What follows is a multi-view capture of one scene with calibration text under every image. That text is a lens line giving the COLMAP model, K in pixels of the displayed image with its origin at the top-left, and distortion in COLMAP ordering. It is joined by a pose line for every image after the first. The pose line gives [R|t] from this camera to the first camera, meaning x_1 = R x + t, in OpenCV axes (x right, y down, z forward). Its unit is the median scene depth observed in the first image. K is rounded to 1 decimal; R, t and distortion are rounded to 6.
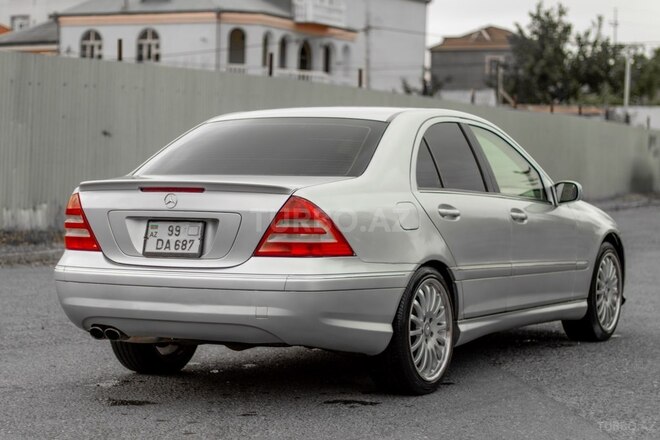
lens RADIAL K [[1635.3, 0, 330.0], [0, 1635.3, 220.0], [0, 0, 1]] dist [-0.002044, -0.217411]
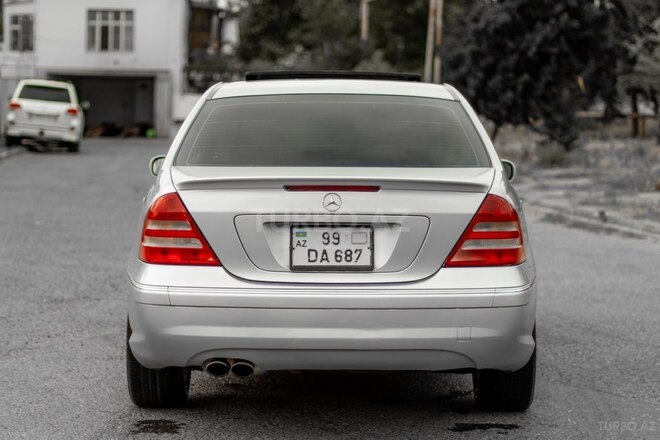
lens RADIAL K [[1635.3, 0, 330.0], [0, 1635.3, 220.0], [0, 0, 1]] dist [-0.002044, -0.217411]
pose [[0.888940, -0.028413, 0.457141, -0.455762], [0.013427, 0.999262, 0.035999, -0.031125], [-0.457826, -0.025863, 0.888665, 0.269953]]
